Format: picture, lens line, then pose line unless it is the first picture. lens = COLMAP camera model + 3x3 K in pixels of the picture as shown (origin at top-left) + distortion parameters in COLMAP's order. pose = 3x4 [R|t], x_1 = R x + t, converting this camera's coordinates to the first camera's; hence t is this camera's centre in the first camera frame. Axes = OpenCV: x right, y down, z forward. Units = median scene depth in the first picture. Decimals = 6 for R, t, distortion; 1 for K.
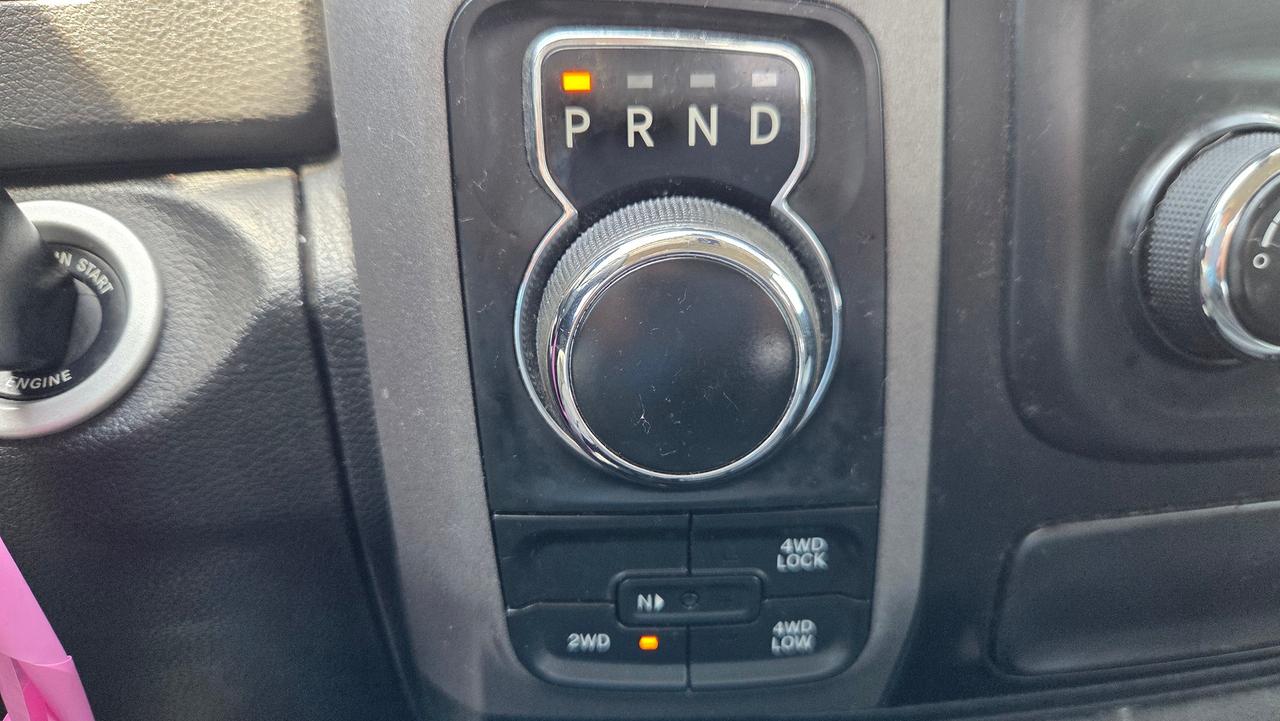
lens RADIAL K [[884.7, 0, 640.0], [0, 884.7, 360.5], [0, 0, 1]] dist [0.005558, 0.001578]
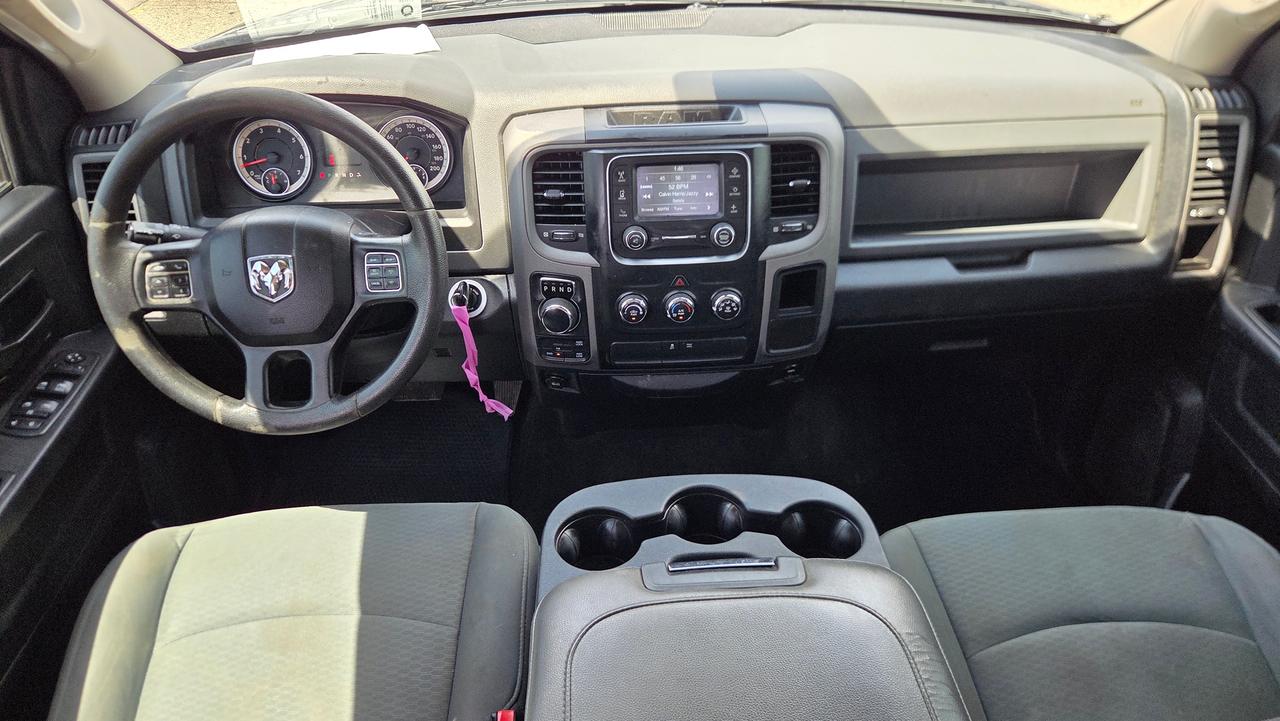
lens RADIAL K [[884.7, 0, 640.0], [0, 884.7, 360.5], [0, 0, 1]] dist [0.005558, 0.001578]
pose [[0.991177, 0.069500, -0.112864, 1.411817], [-0.039720, 0.968118, 0.247325, -1.356147], [0.126455, -0.240660, 0.962337, -5.526314]]
